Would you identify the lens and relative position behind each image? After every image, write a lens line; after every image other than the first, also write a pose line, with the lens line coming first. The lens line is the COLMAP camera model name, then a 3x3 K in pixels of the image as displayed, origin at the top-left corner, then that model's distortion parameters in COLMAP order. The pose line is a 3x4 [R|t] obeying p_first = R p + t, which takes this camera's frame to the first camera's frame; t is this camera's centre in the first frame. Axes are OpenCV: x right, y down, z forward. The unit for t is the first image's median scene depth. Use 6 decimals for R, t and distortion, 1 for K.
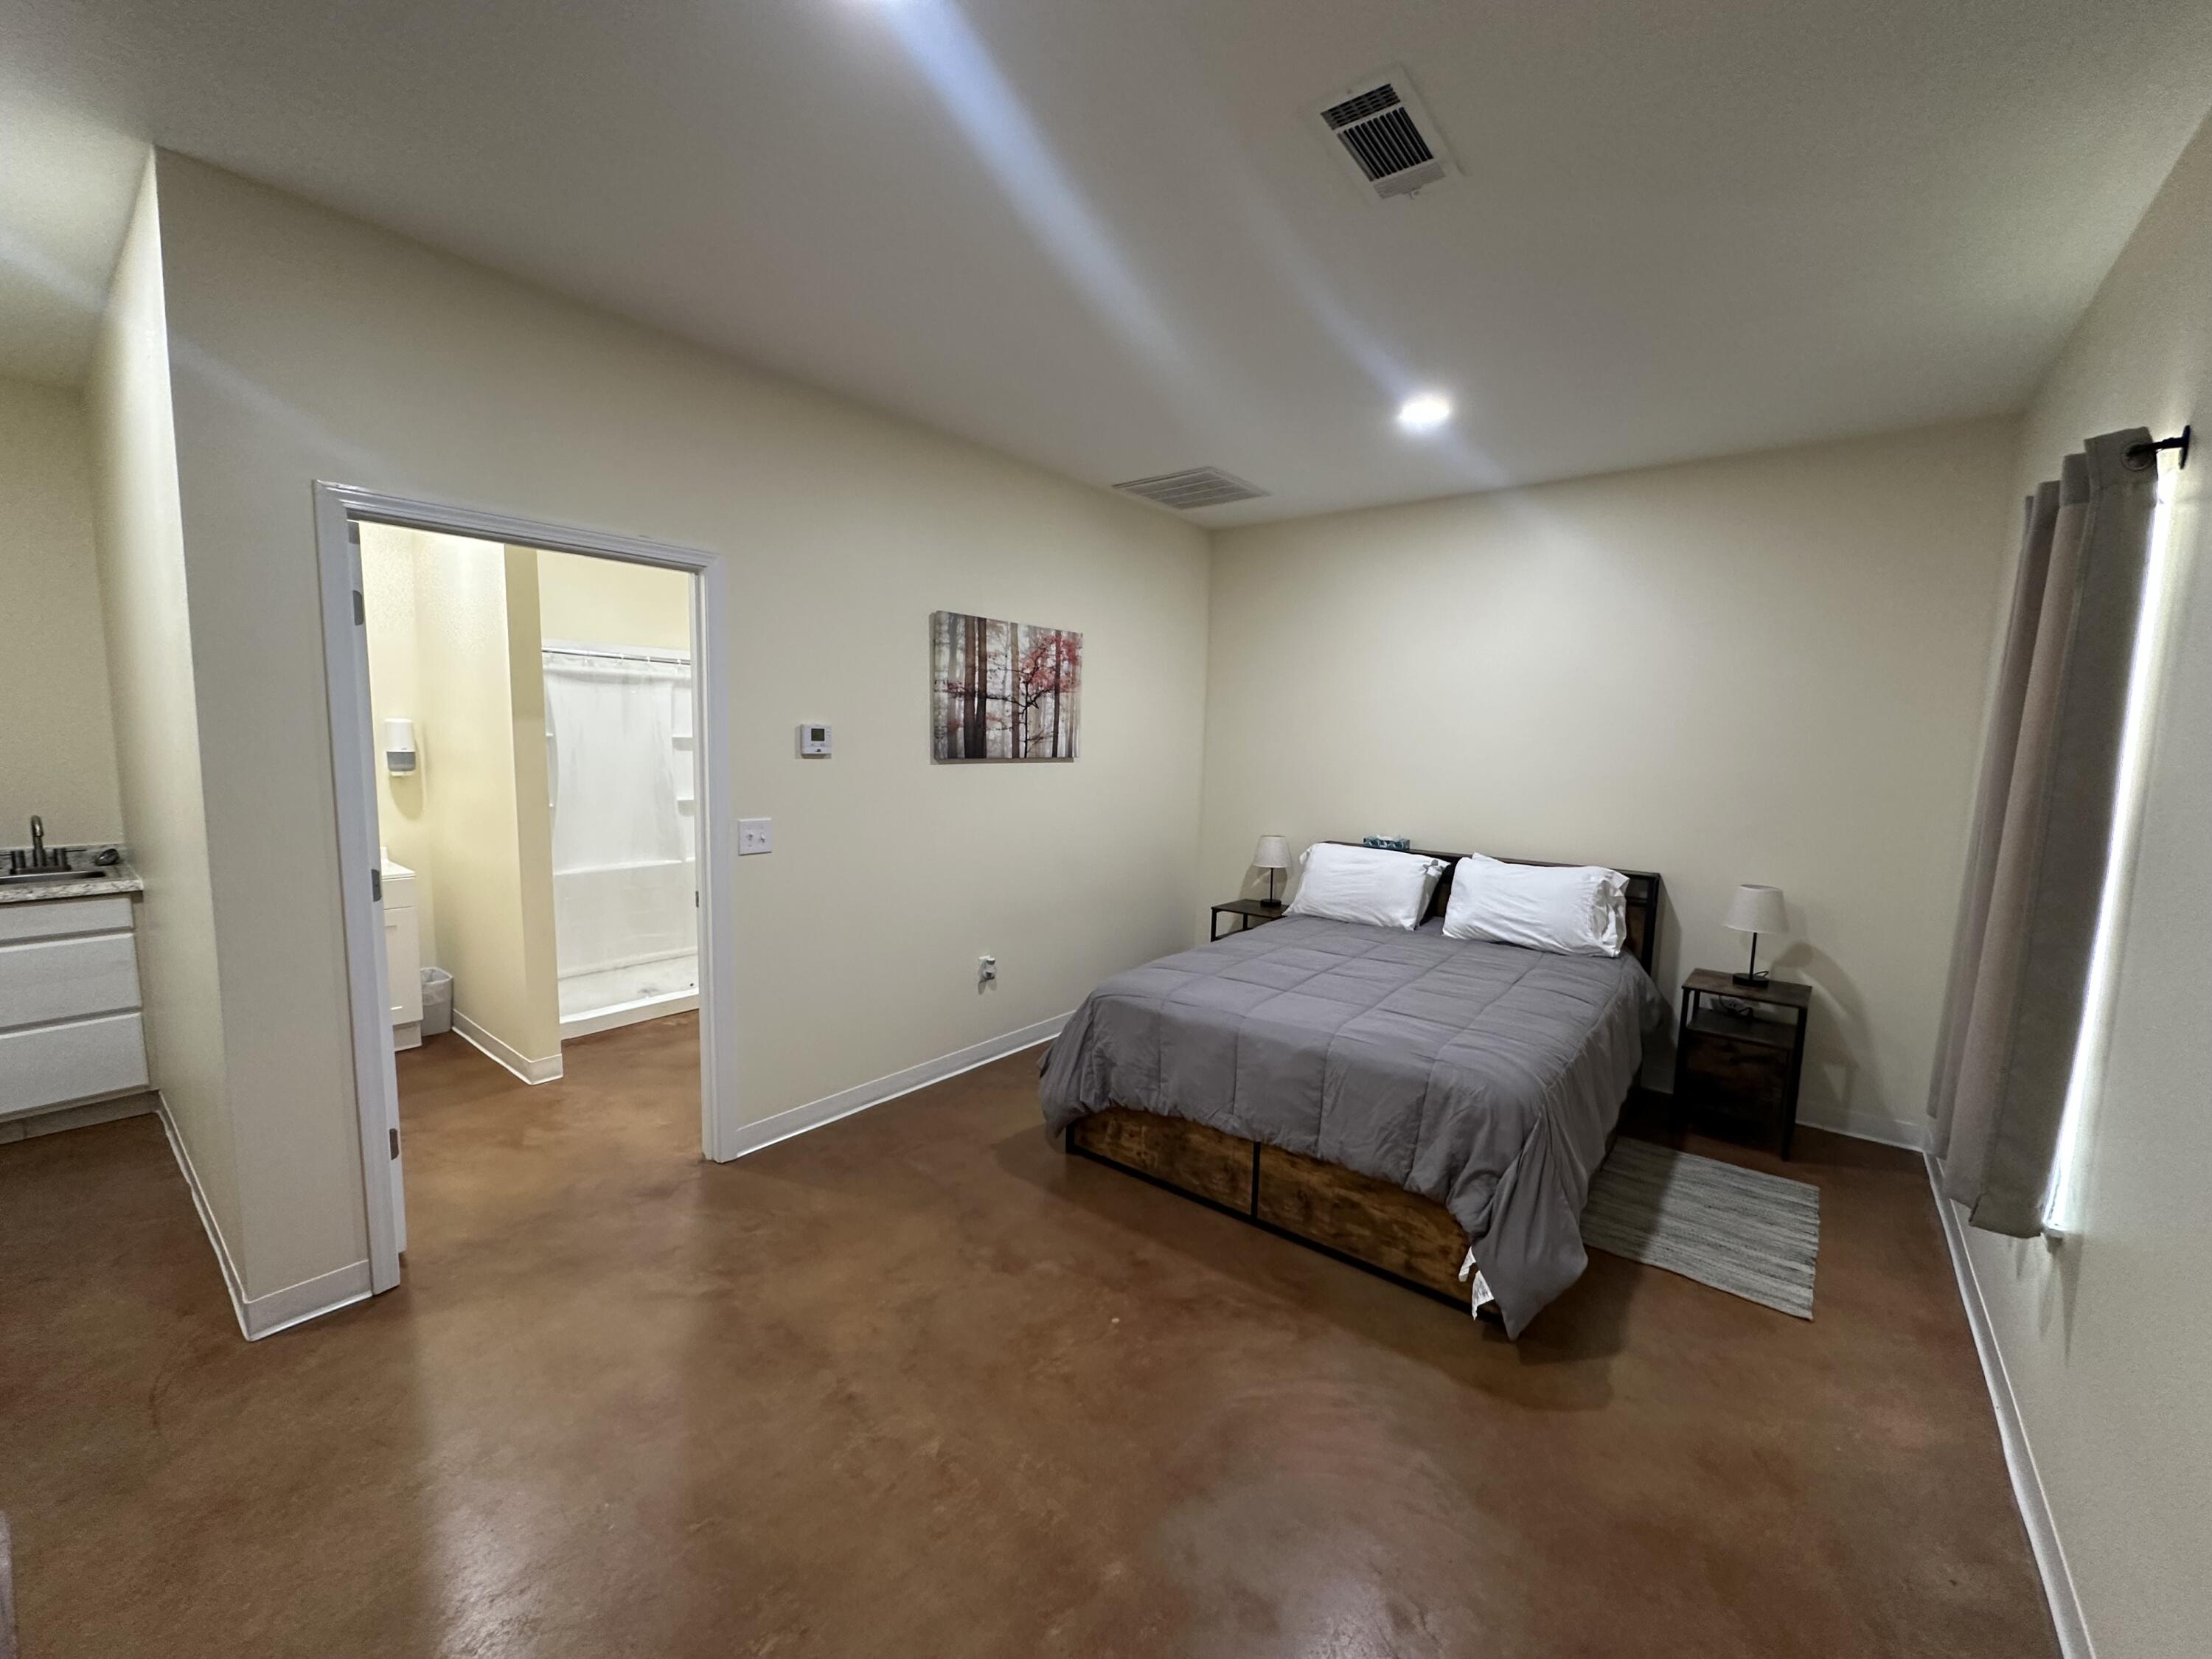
lens RADIAL K [[878.3, 0, 1107.4], [0, 878.3, 821.2], [0, 0, 1]] dist [-0.009710, 0.001702]
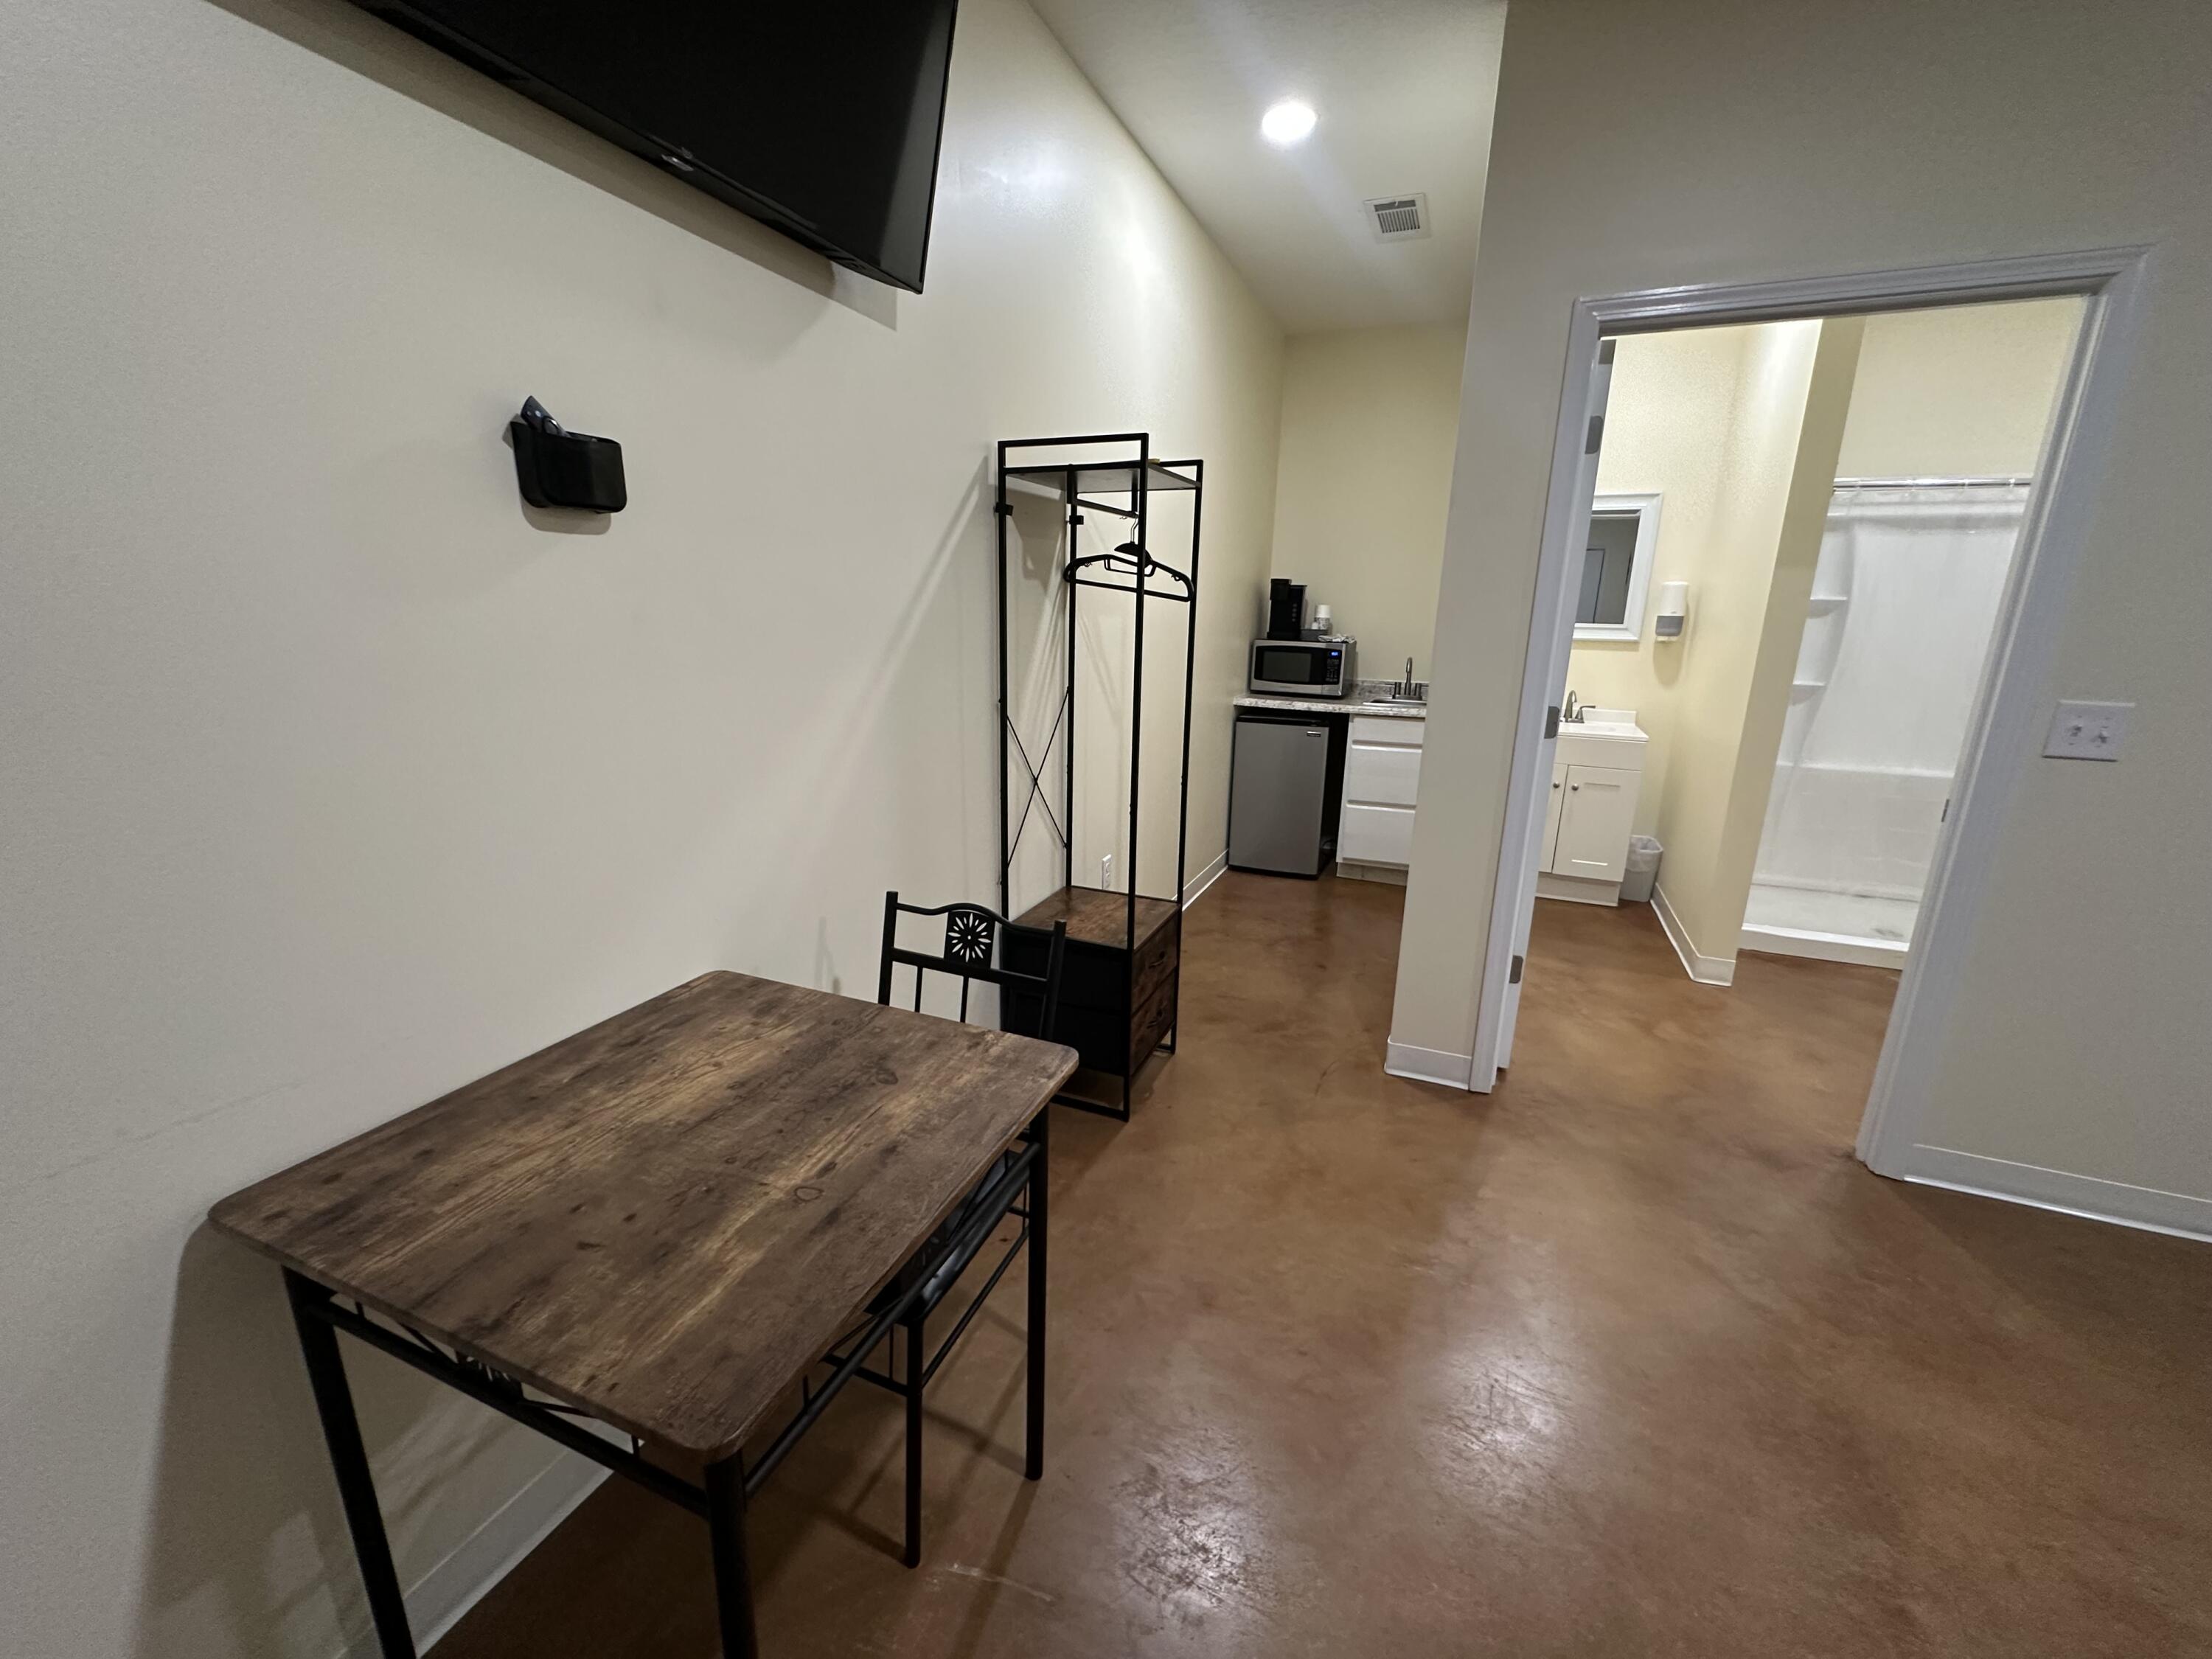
lens RADIAL K [[878.3, 0, 1103.5], [0, 878.3, 833.9], [0, 0, 1]] dist [-0.009710, 0.001702]
pose [[0.260062, 0.225214, -0.938960, 0.008085], [-0.105921, 0.973205, 0.204092, 0.034259], [0.959765, 0.046379, 0.276948, 0.163367]]
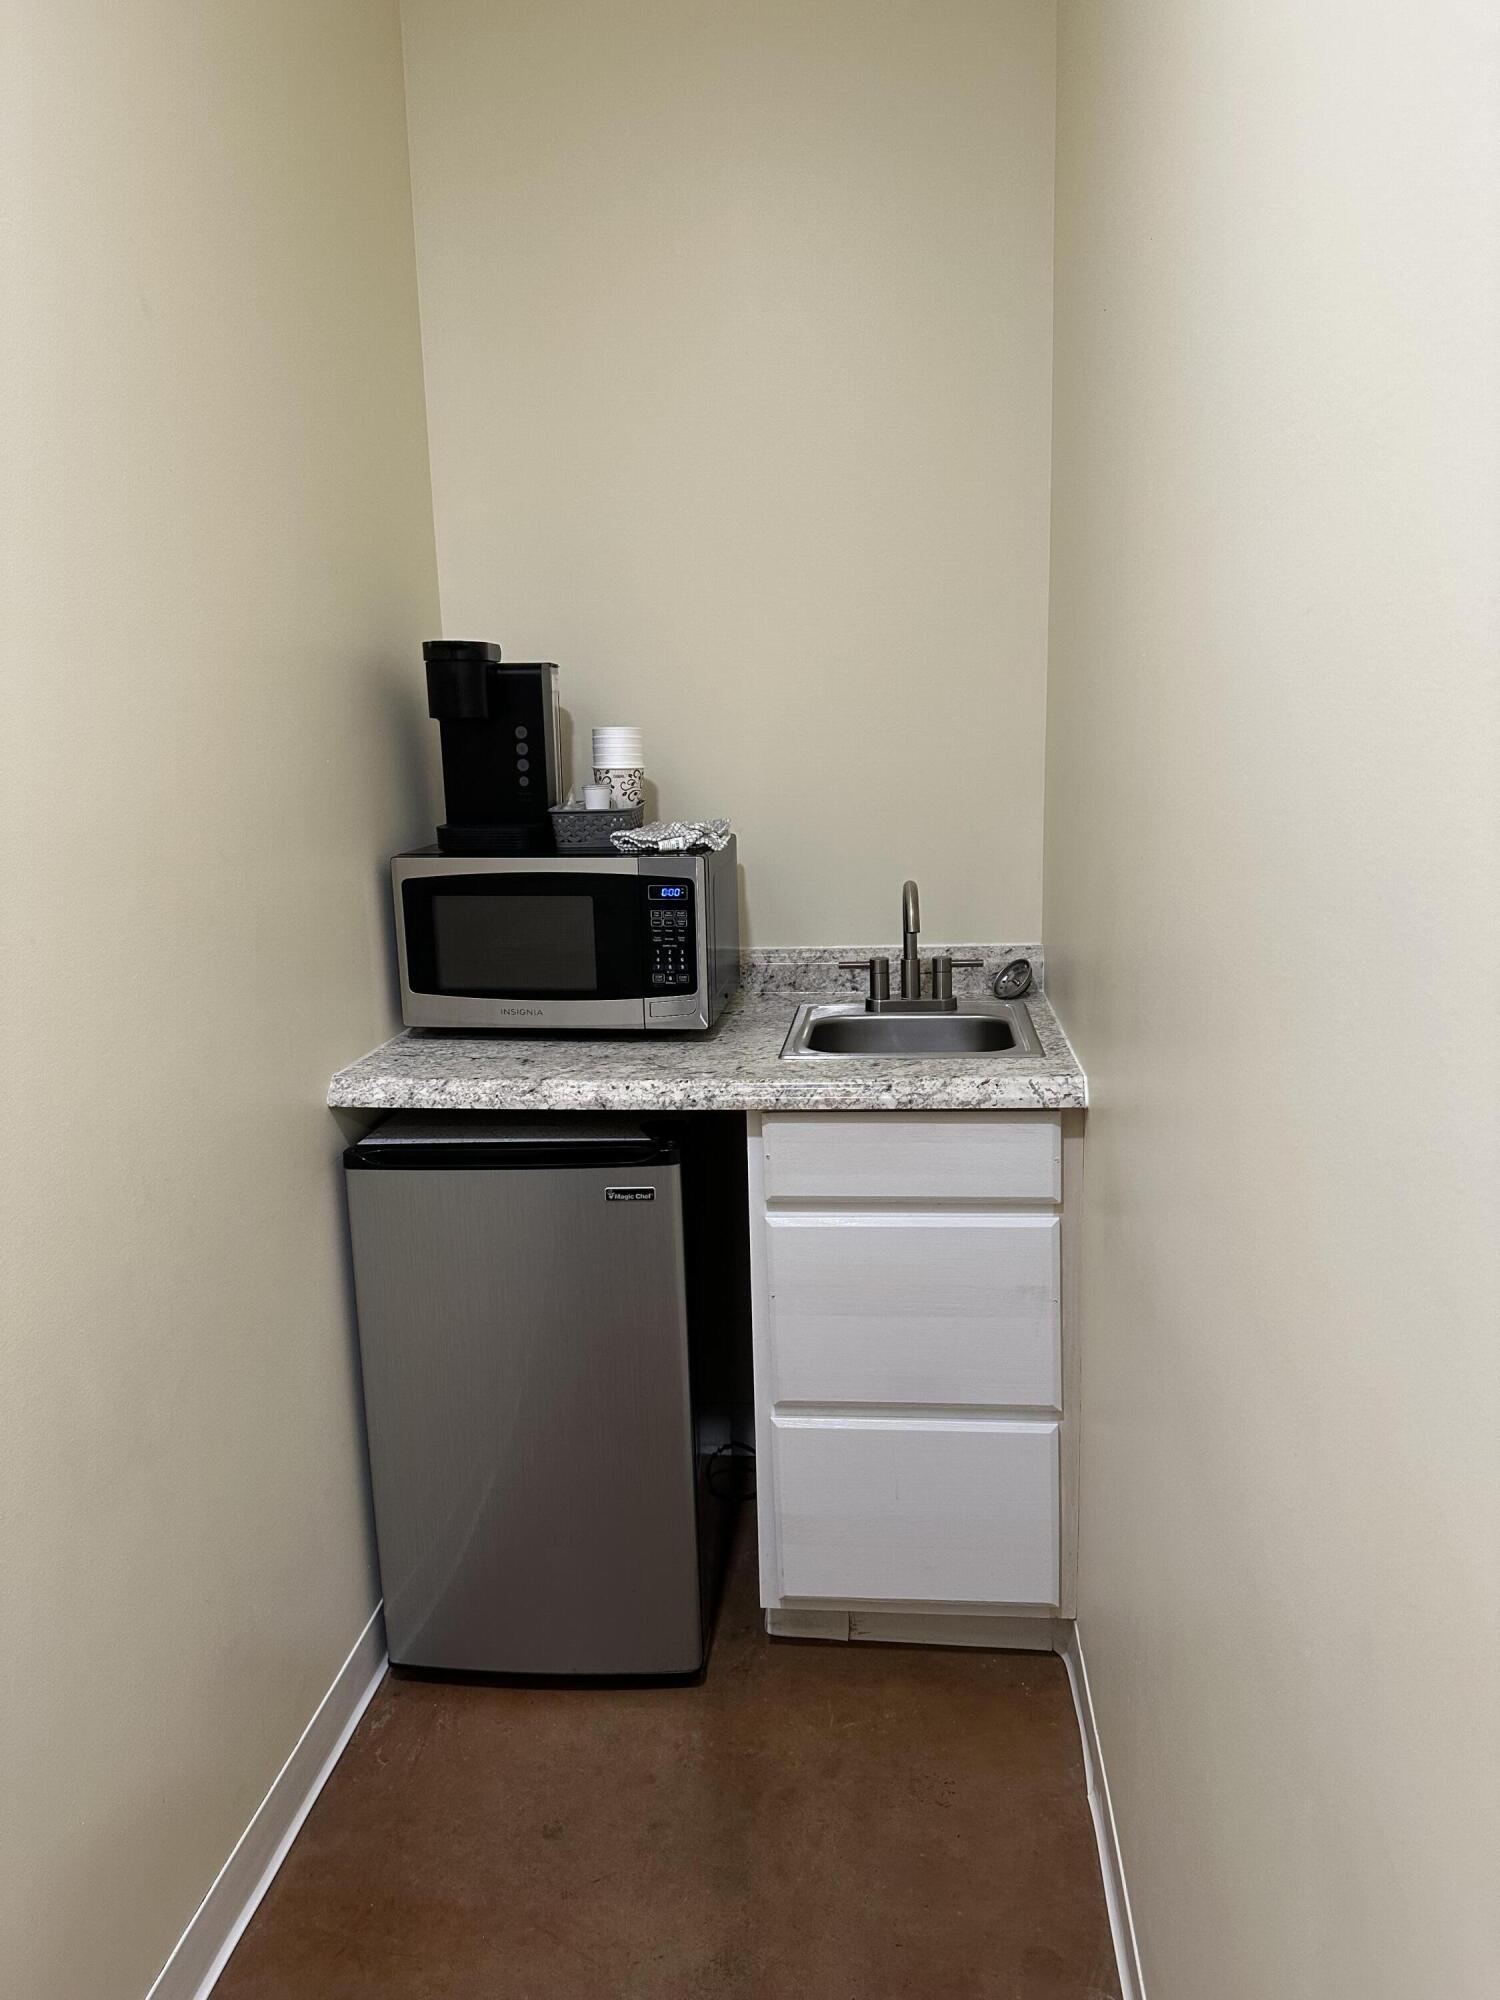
lens RADIAL K [[1402.8, 0, 741.8], [0, 1402.8, 1003.4], [0, 0, 1]] dist [0.019376, -0.024484]
pose [[0.528220, 0.134922, -0.838319, -0.701548], [-0.042694, 0.990266, 0.132476, -0.034702], [0.848033, -0.034185, 0.528839, 0.571529]]
